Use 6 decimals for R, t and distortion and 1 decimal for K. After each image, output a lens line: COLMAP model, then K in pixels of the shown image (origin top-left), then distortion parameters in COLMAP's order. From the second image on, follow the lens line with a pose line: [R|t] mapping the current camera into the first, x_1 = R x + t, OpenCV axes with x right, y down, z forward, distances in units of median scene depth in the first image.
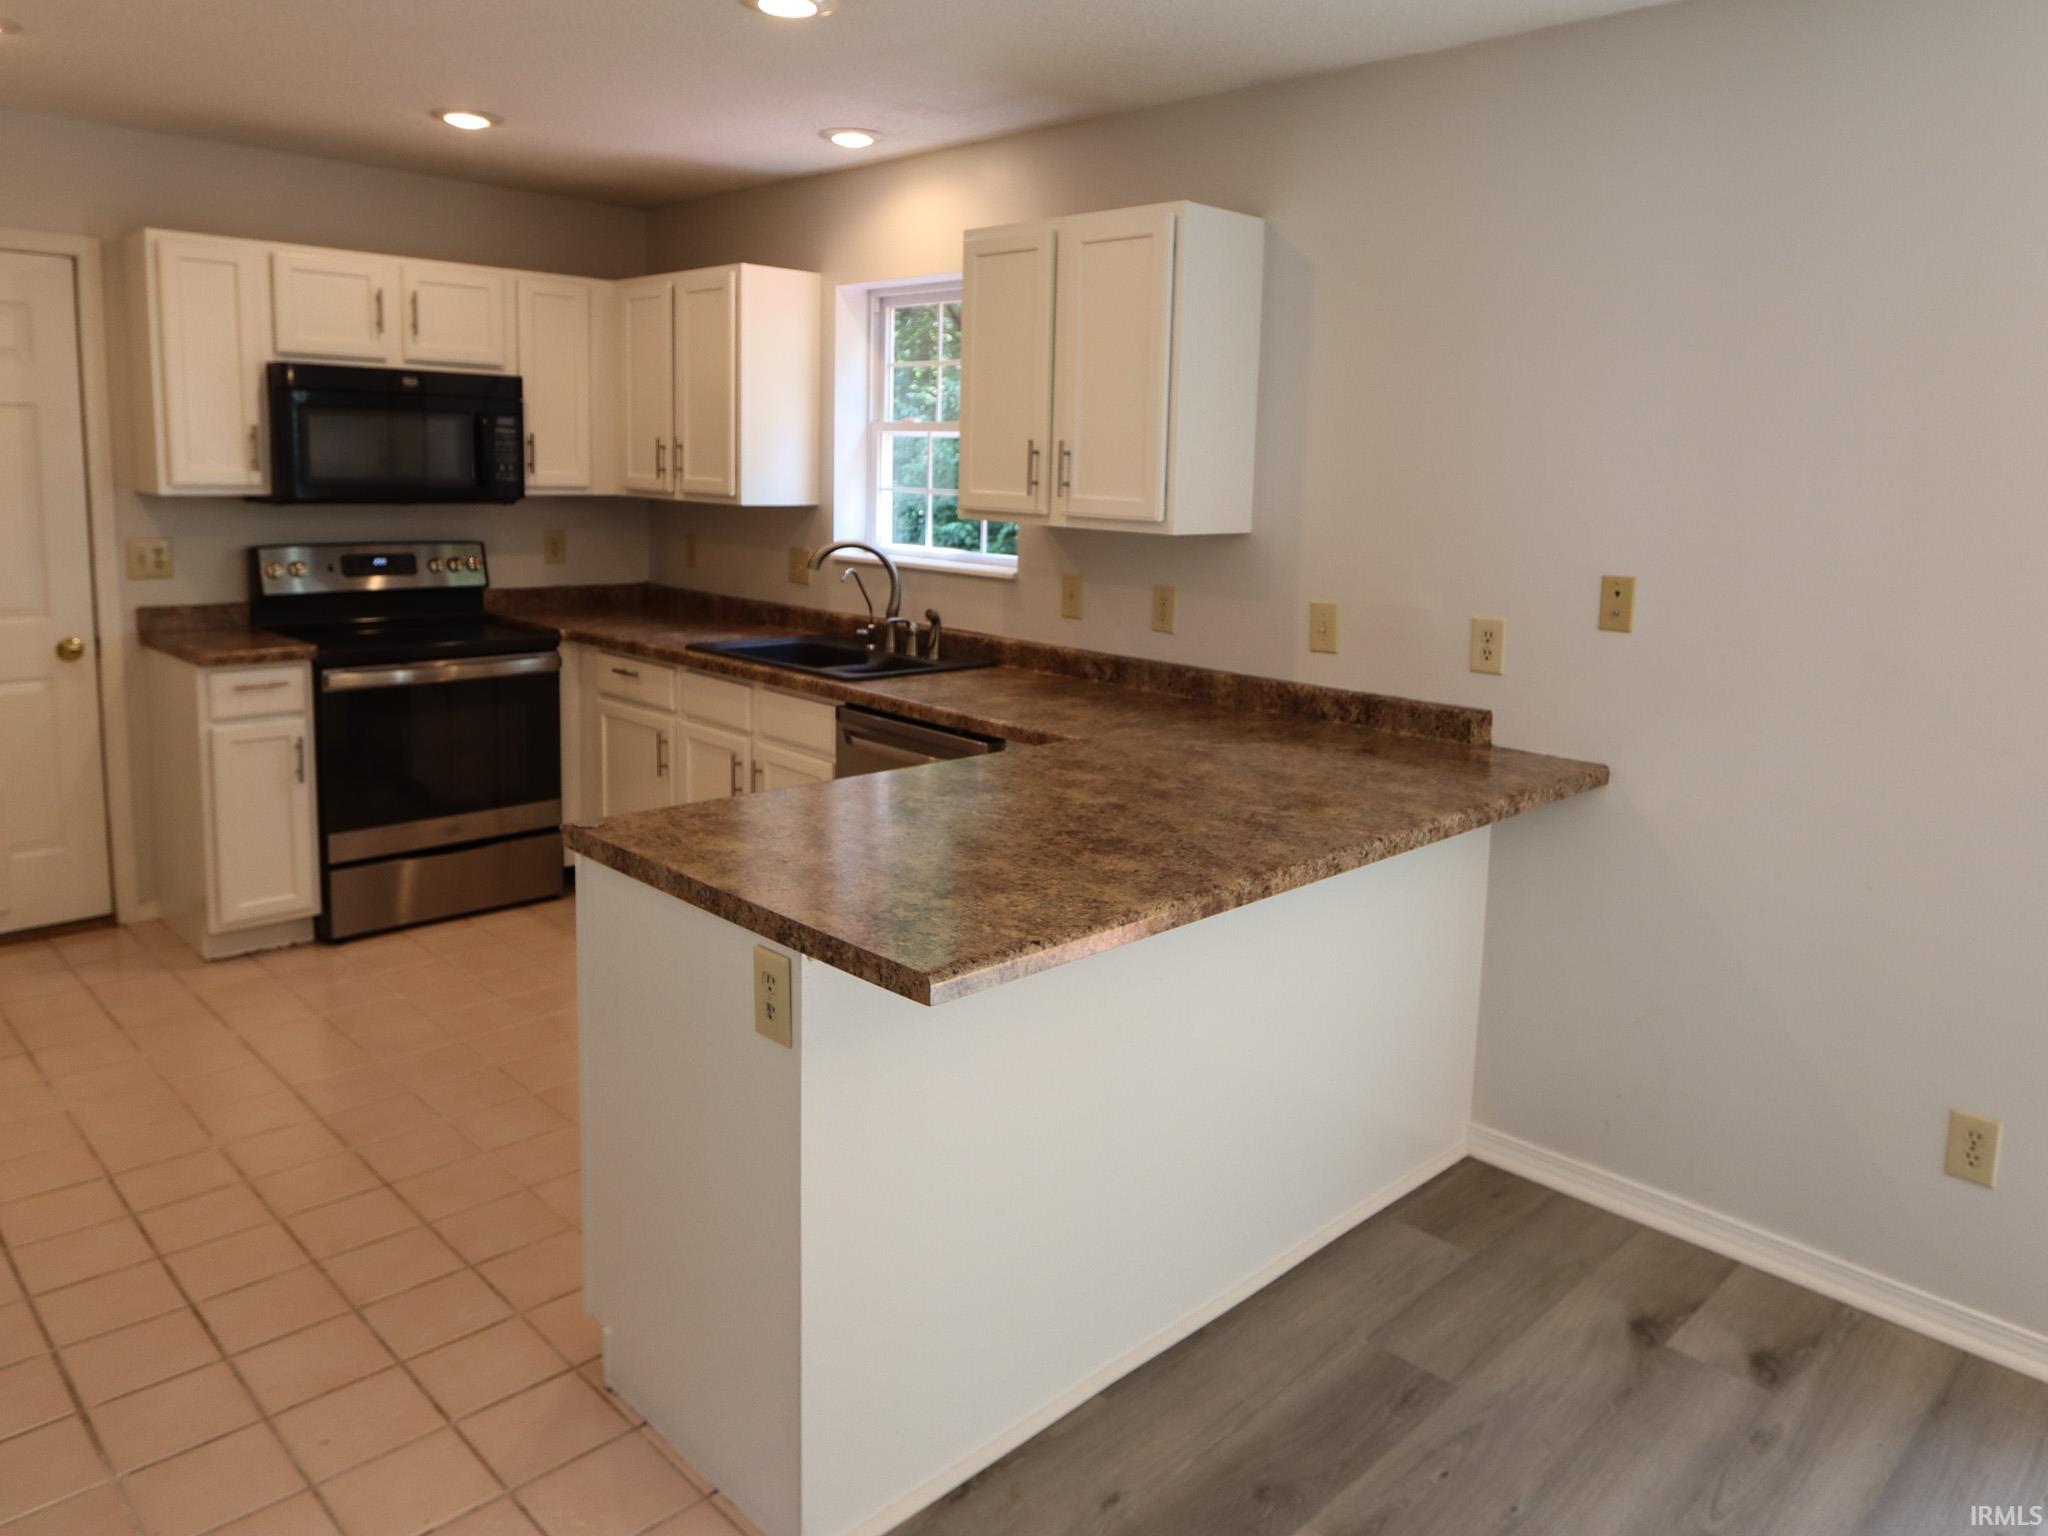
lens RADIAL K [[1425.8, 0, 1029.1], [0, 1425.8, 646.9], [0, 0, 1]] dist [-0.004409, 0.000385]
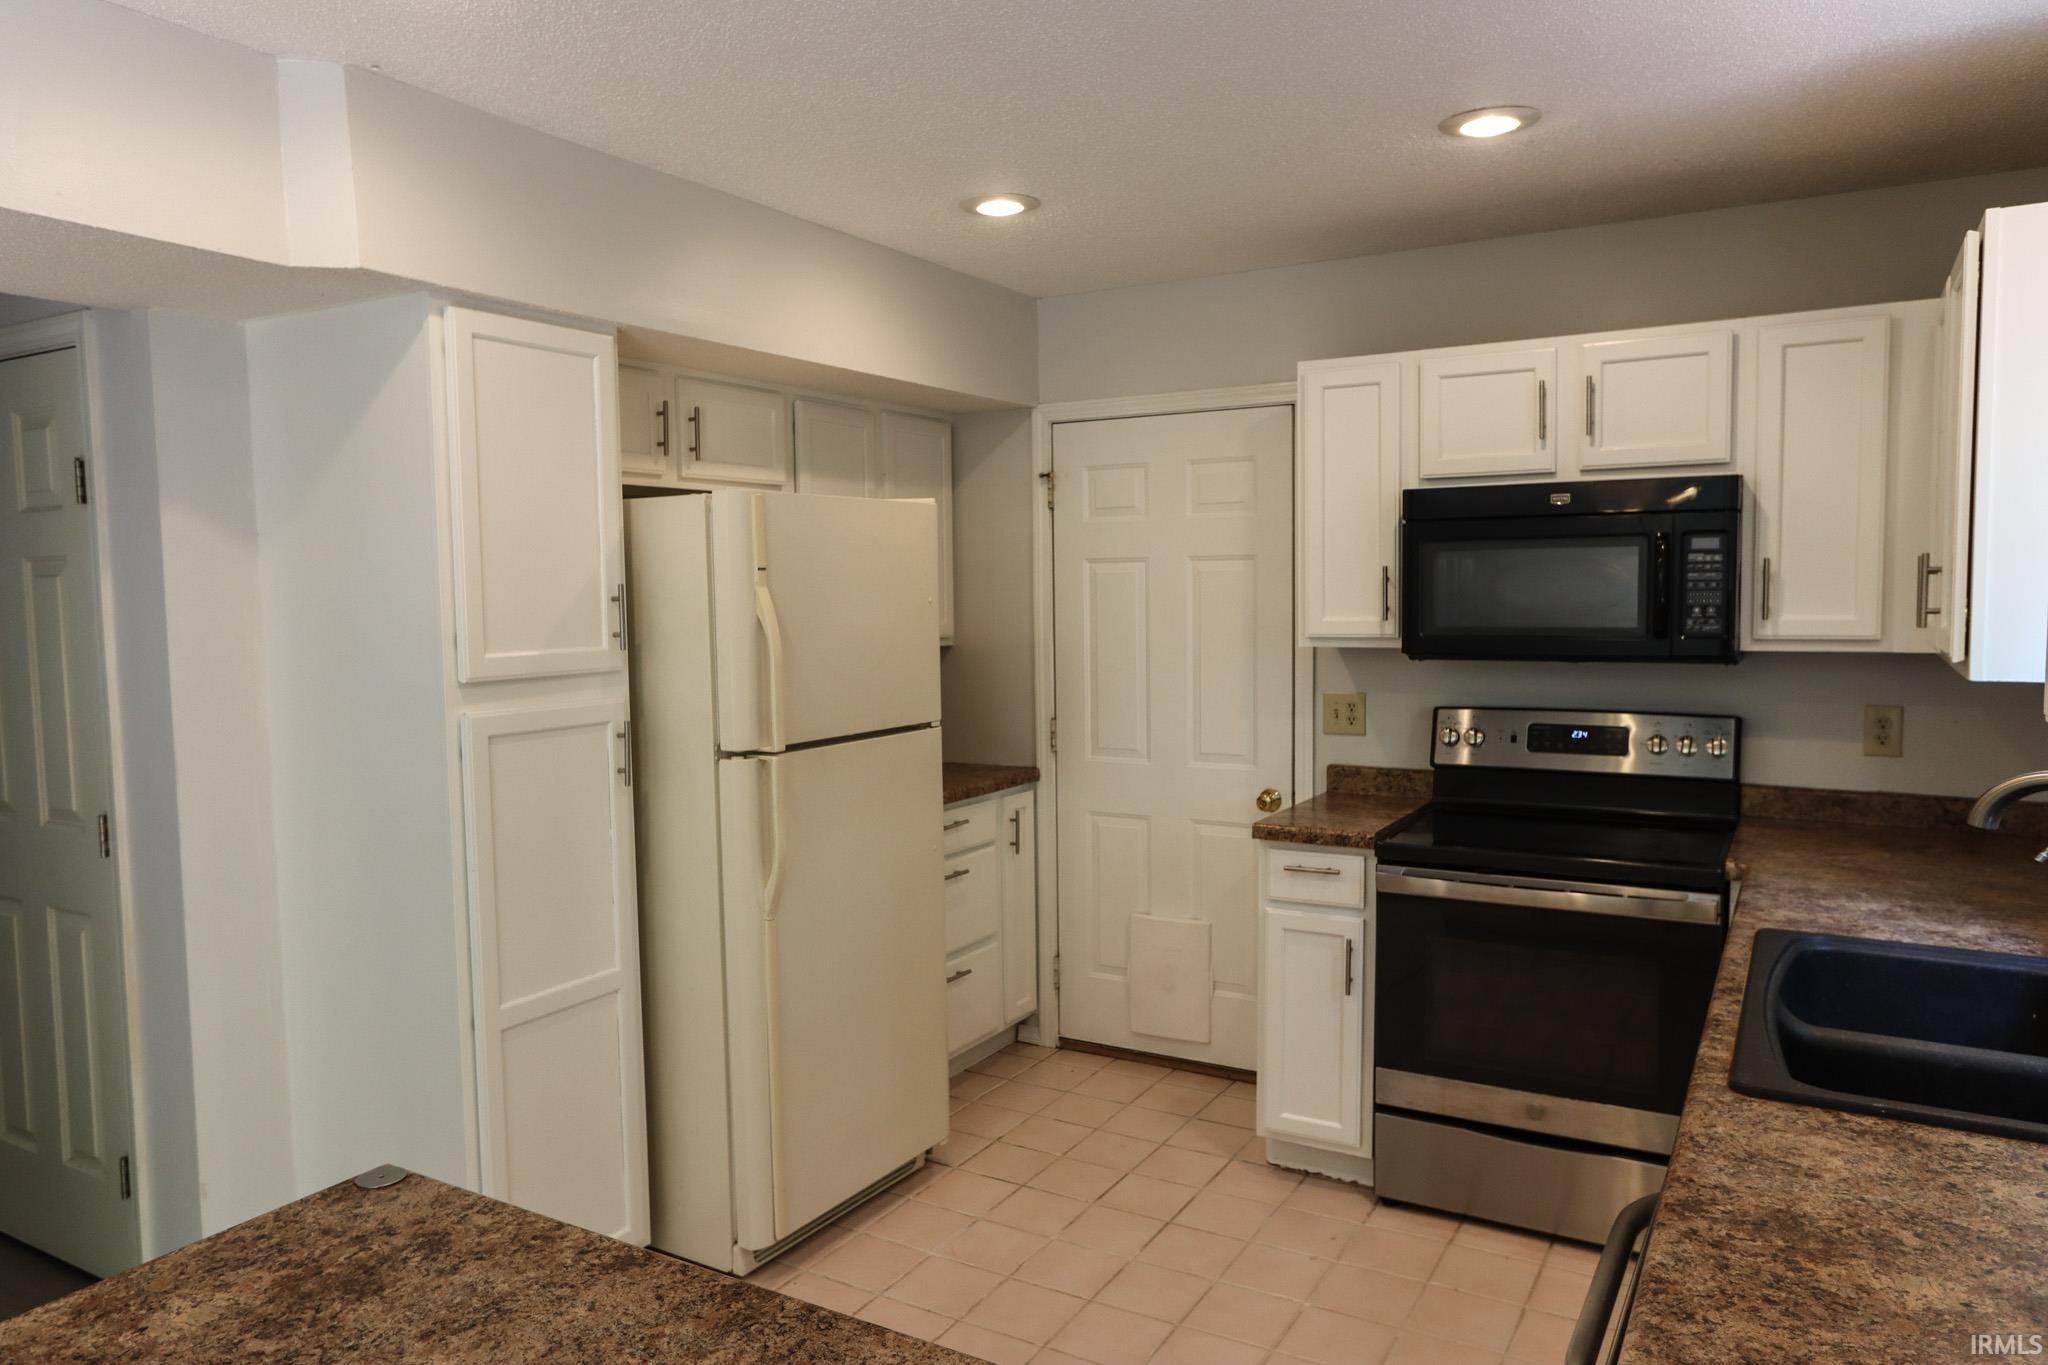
lens RADIAL K [[1360.1, 0, 1024.0], [0, 1360.1, 682.5], [0, 0, 1]] dist [-0.004729, 0.004891]
pose [[0.257827, 0.040577, -0.965339, 0.188978], [-0.105079, 0.994369, 0.013733, -0.073117], [0.960460, 0.097897, 0.260639, 0.572354]]
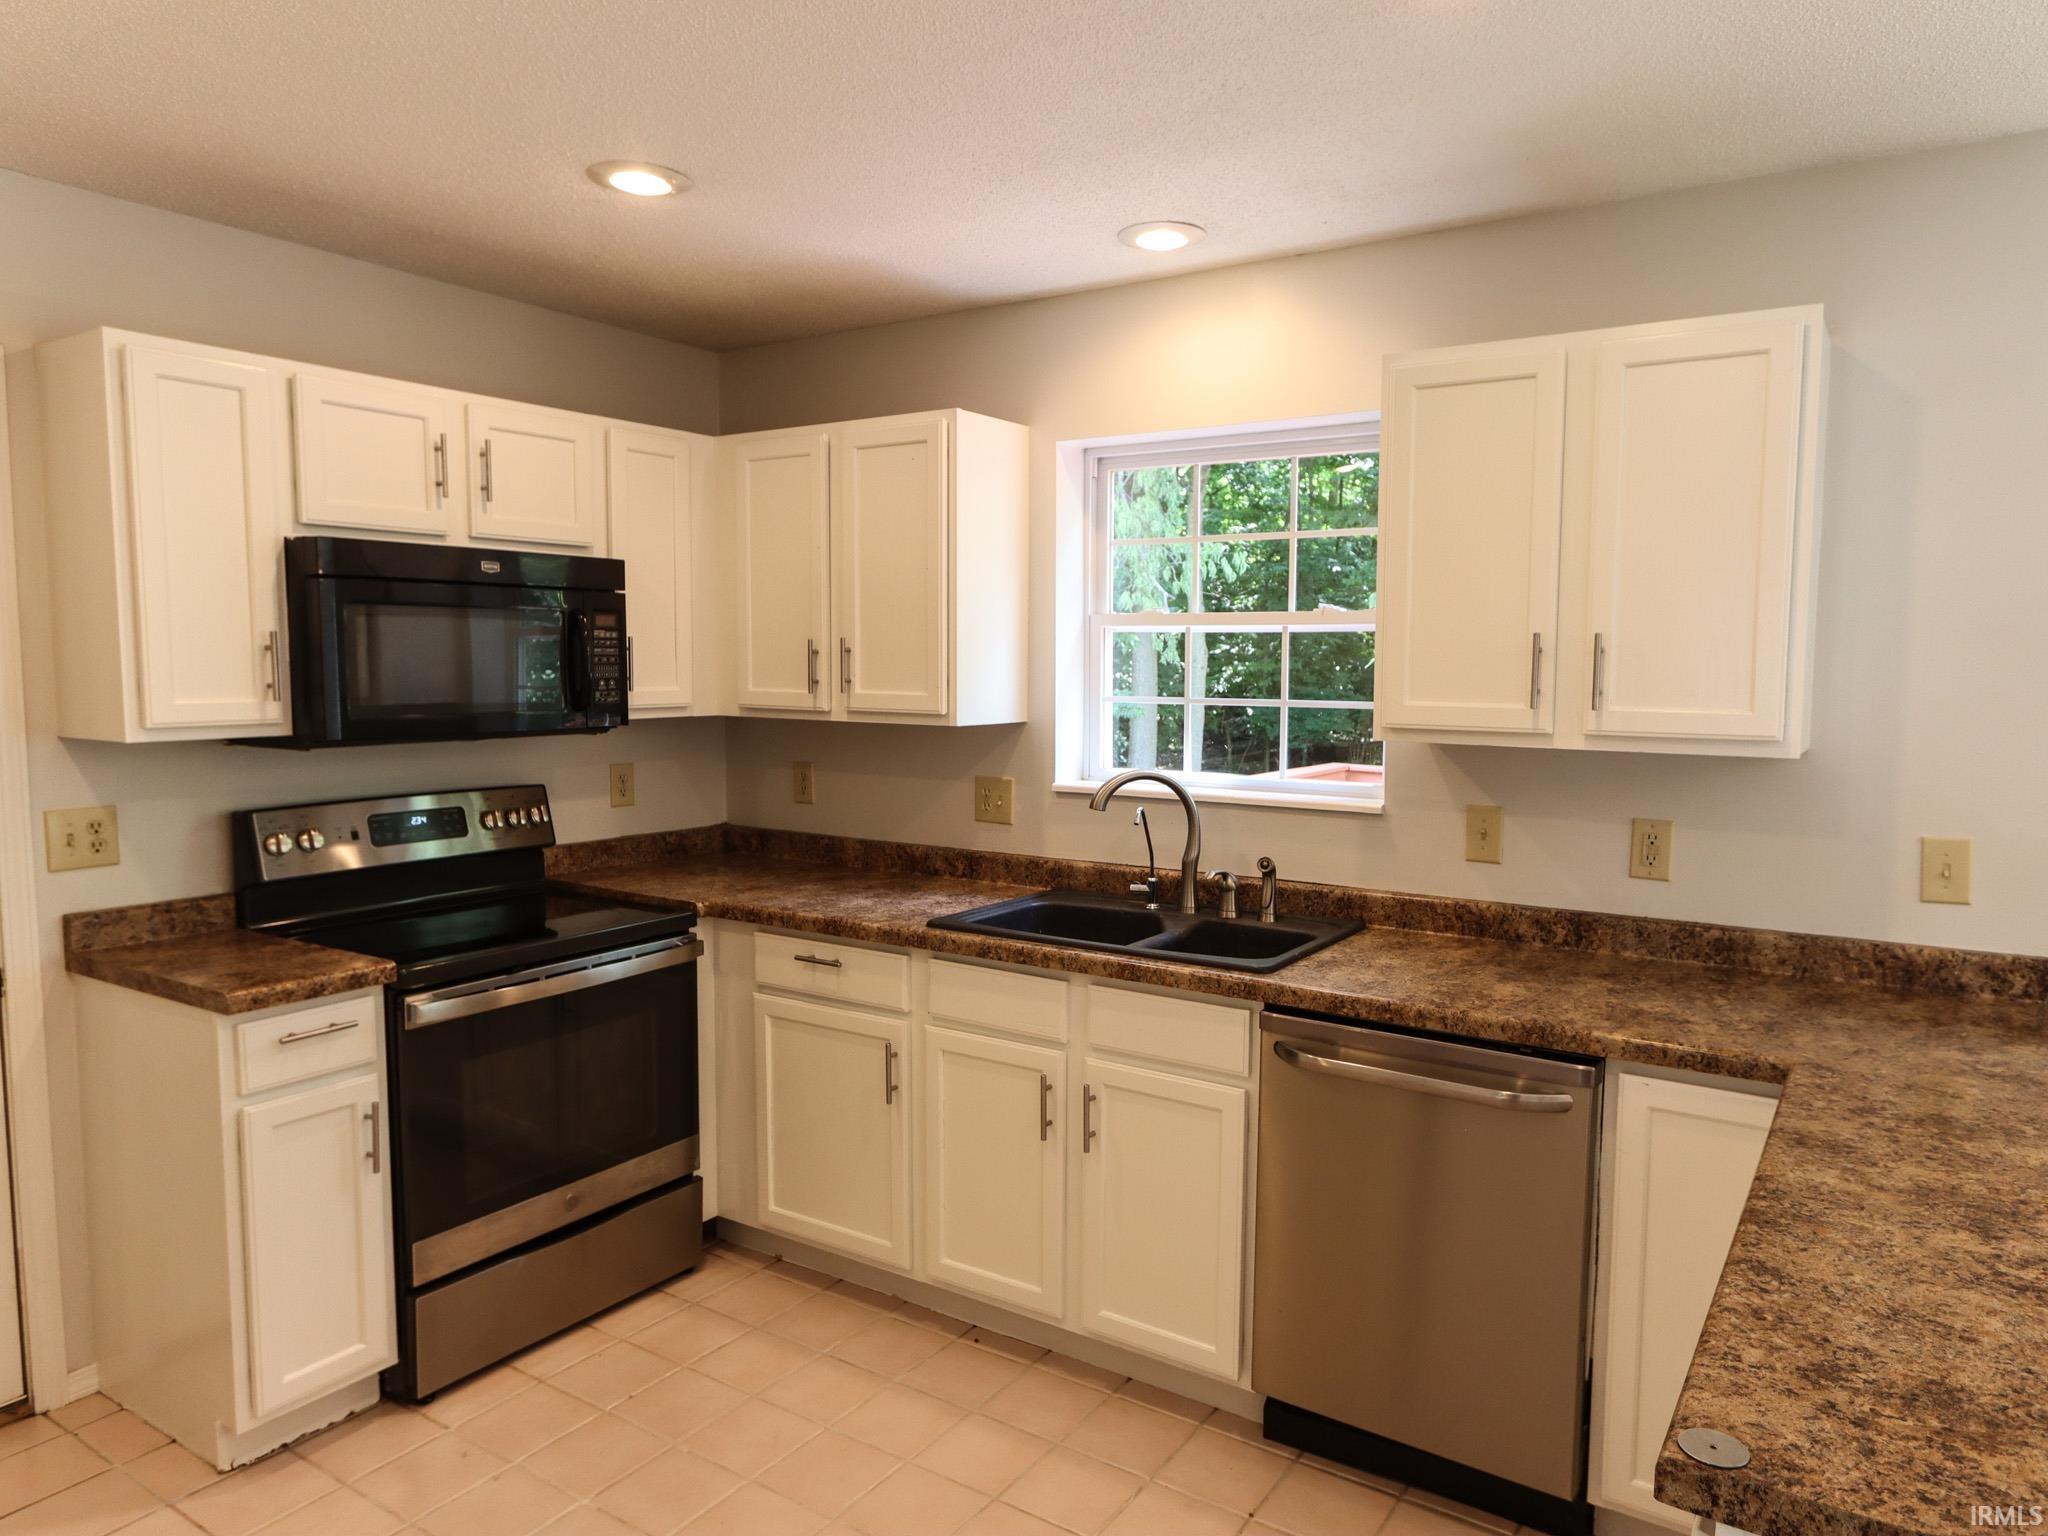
lens RADIAL K [[1337.1, 0, 1054.6], [0, 1337.1, 770.3], [0, 0, 1]] dist [-0.001528, -0.003124]
pose [[0.975925, -0.038922, 0.214606, -0.317918], [0.048173, 0.998114, -0.038044, -0.048837], [-0.212721, 0.047467, 0.975959, 0.312703]]
